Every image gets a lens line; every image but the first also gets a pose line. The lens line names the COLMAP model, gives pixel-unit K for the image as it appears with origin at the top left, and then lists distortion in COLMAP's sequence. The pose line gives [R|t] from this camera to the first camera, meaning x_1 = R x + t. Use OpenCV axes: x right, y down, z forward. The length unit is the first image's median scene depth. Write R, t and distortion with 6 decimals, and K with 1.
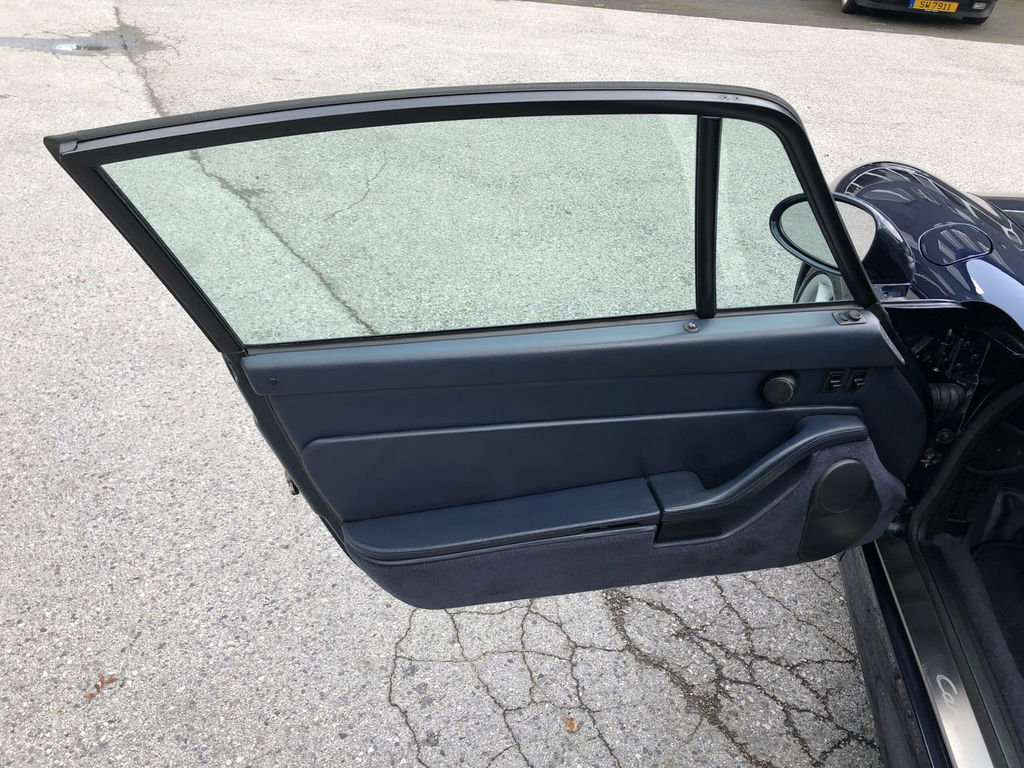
lens RADIAL K [[854.2, 0, 512.7], [0, 854.2, 378.8], [0, 0, 1]] dist [0.012725, 0.009350]
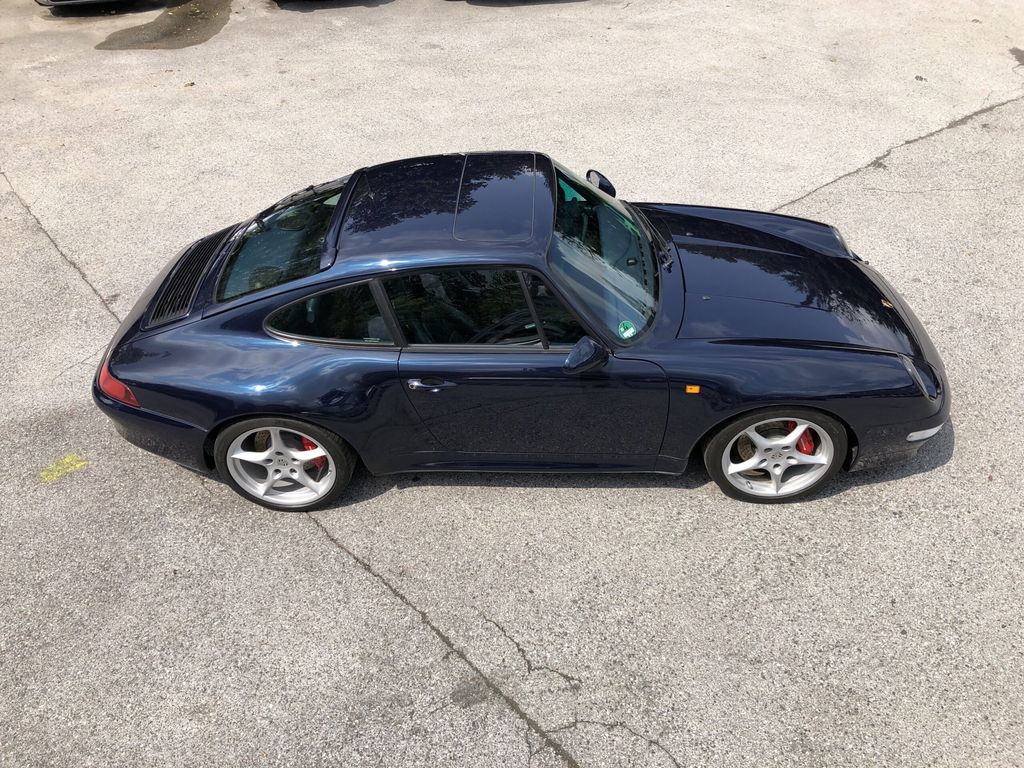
lens RADIAL K [[802.9, 0, 514.9], [0, 802.9, 407.6], [0, 0, 1]] dist [0.008016, 0.015010]
pose [[0.110165, 0.605888, -0.787885, 1.544518], [-0.495197, 0.720775, 0.485040, -0.361124], [0.861768, 0.336724, 0.379438, -0.159757]]
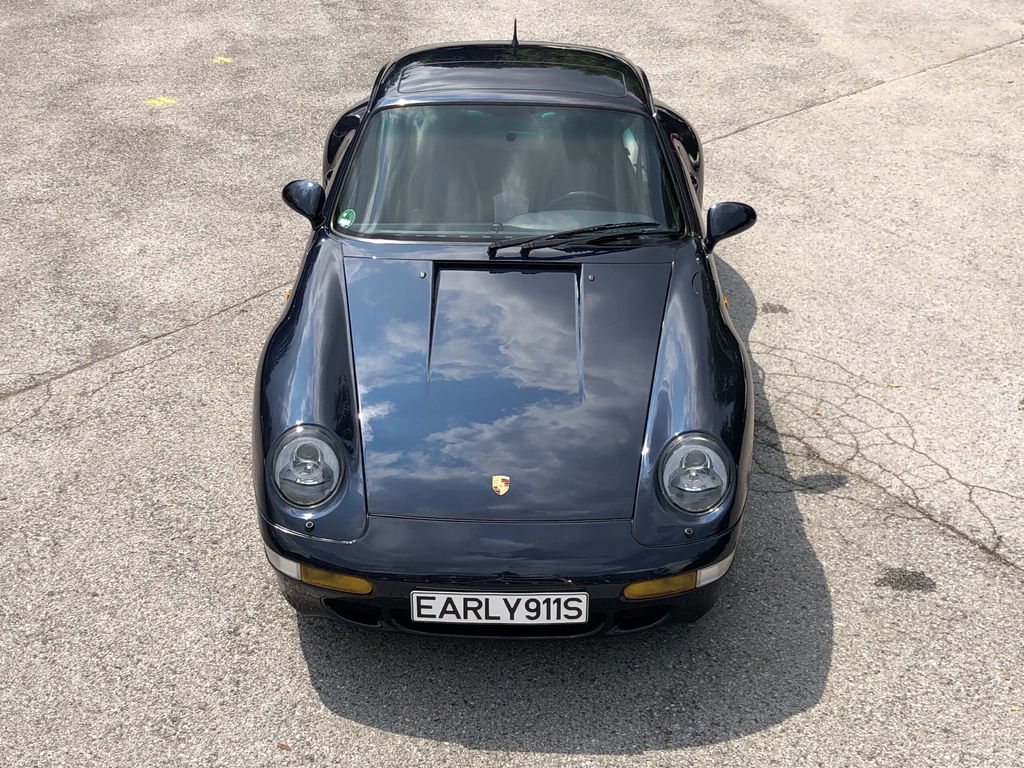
lens RADIAL K [[1427.2, 0, 516.1], [0, 1427.2, 384.7], [0, 0, 1]] dist [0.047485, 0.027980]
pose [[-0.988290, -0.004447, -0.152520, 0.700901], [-0.134855, 0.493108, 0.859452, -1.350720], [0.071387, 0.869957, -0.487934, 1.347583]]
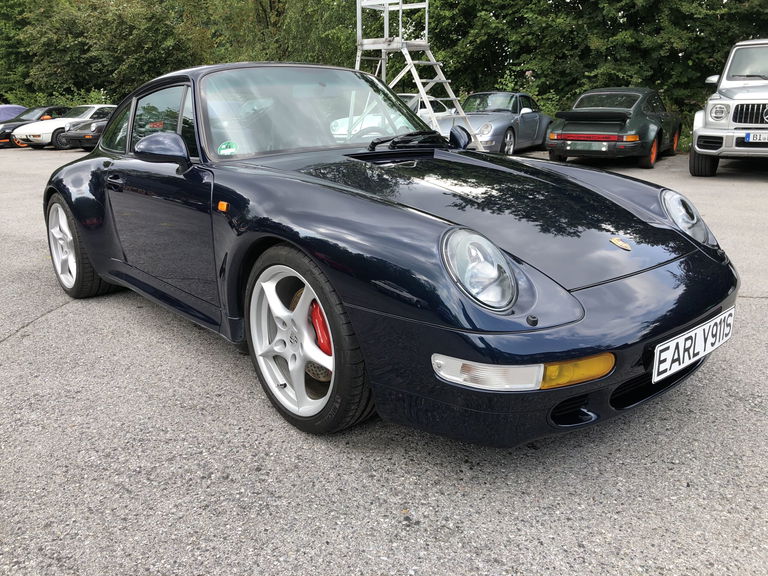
lens RADIAL K [[627.6, 0, 384.0], [0, 627.6, 288.0], [0, 0, 1]] dist [0.014458, -0.006806]
pose [[-0.652581, 0.148236, -0.743077, 1.121904], [-0.417478, 0.748062, 0.515865, -0.341448], [0.632337, 0.646862, -0.426286, 0.919491]]
